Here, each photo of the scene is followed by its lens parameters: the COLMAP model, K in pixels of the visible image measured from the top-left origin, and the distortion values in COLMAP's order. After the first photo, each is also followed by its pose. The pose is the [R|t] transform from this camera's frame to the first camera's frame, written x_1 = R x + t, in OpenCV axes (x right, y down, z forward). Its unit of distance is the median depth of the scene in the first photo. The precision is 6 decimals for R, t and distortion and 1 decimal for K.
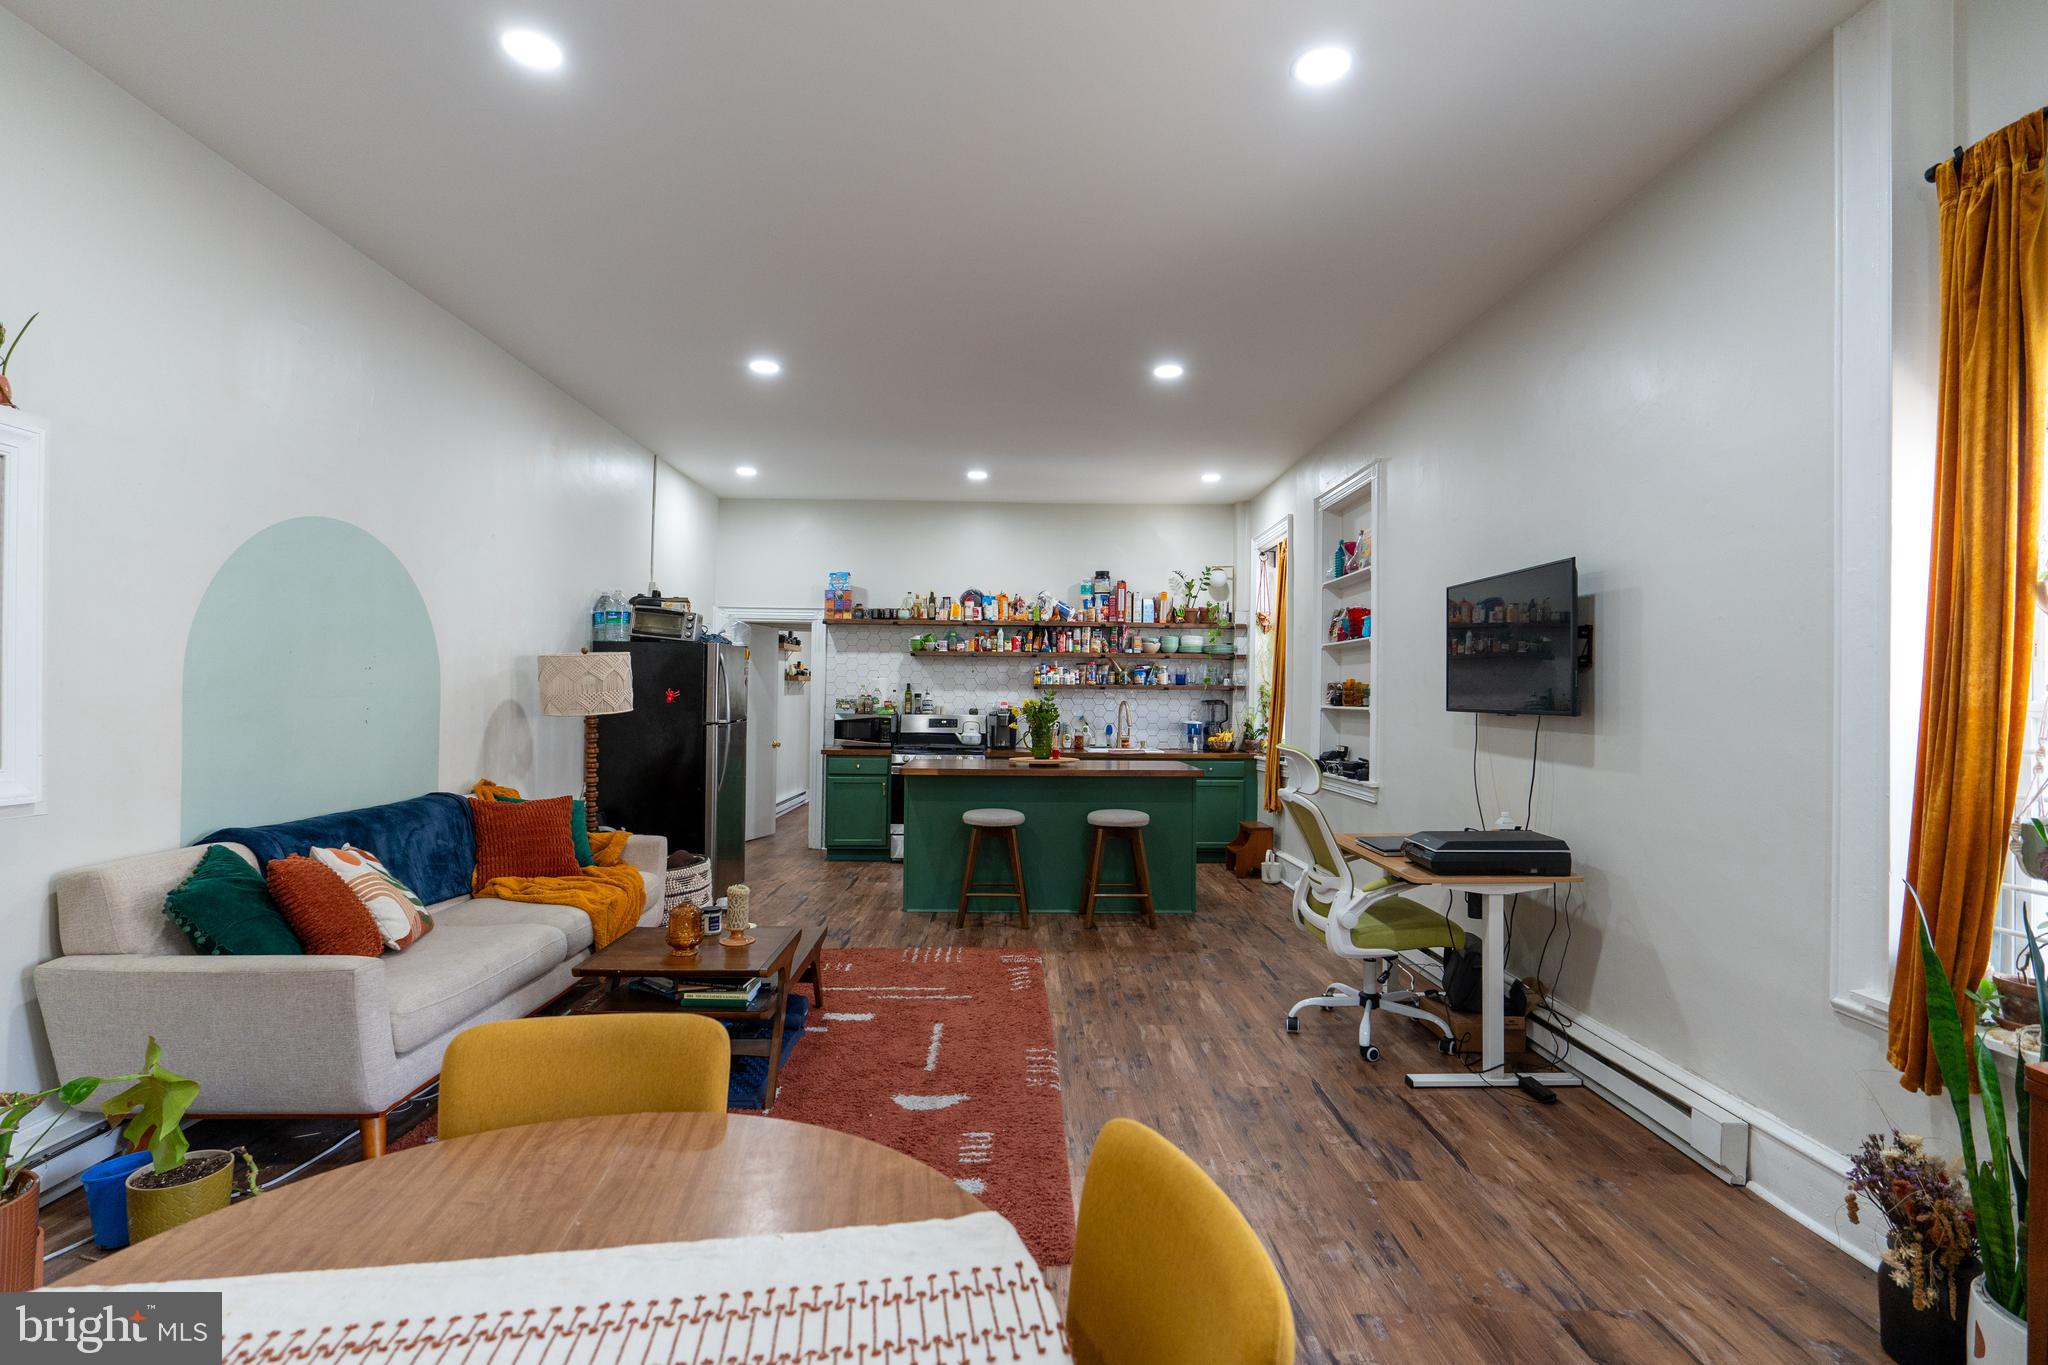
lens RADIAL K [[955.3, 0, 1024.0], [0, 955.3, 682.5], [0, 0, 1]] dist [-0.004667, 0.000098]
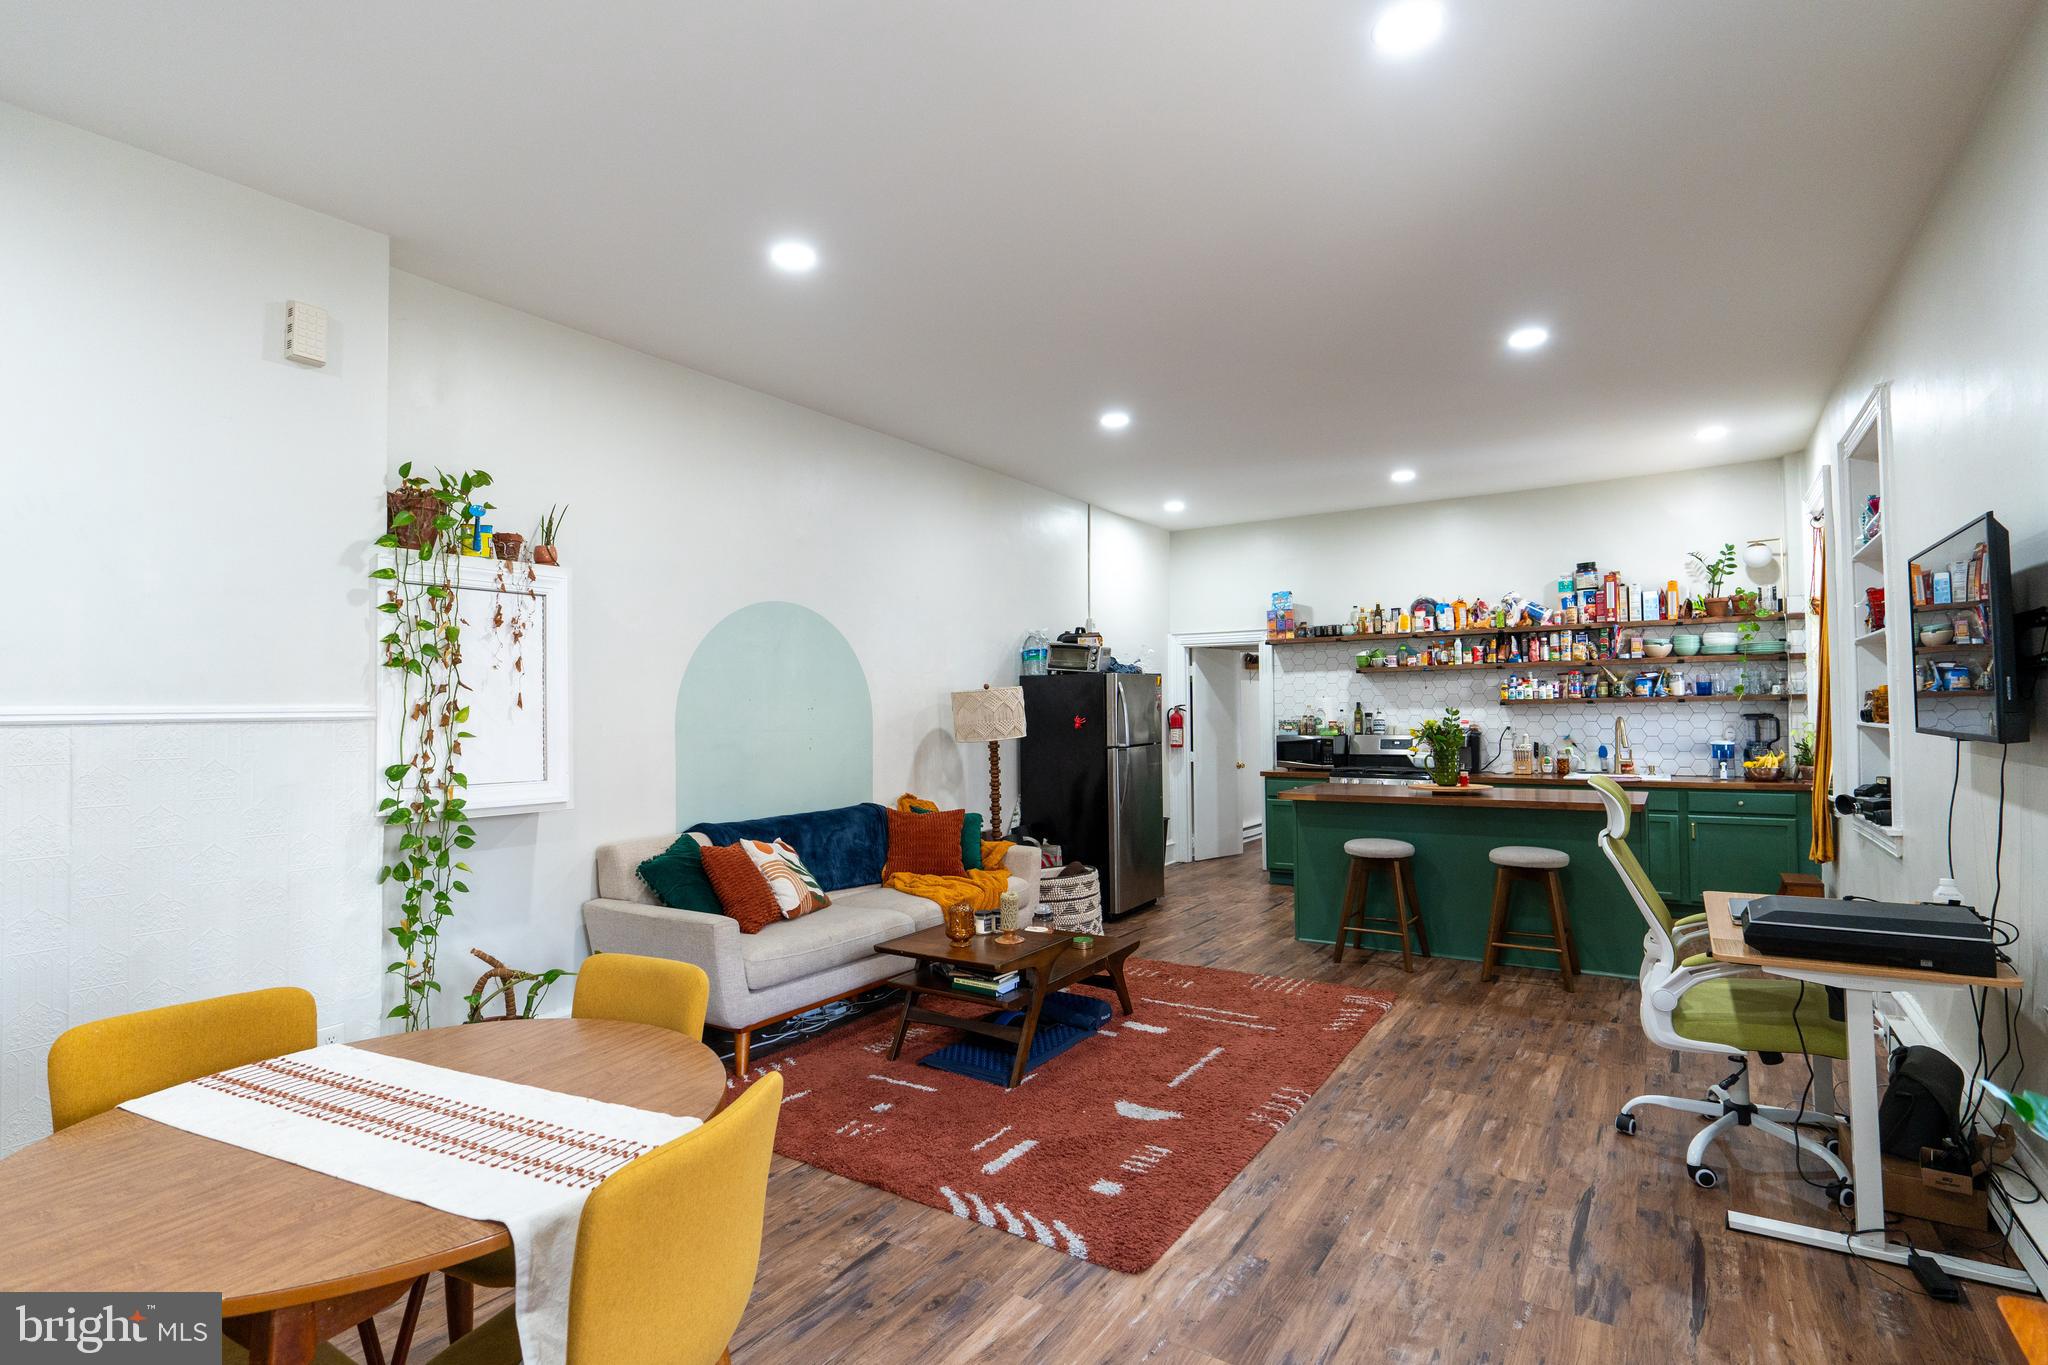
lens RADIAL K [[984.8, 0, 1028.6], [0, 984.8, 678.5], [0, 0, 1]] dist [-0.005027, 0.000068]
pose [[0.826066, -0.039469, -0.562189, 0.161358], [0.028455, 0.999193, -0.028338, -0.004406], [0.562854, 0.007412, 0.826523, 0.010845]]
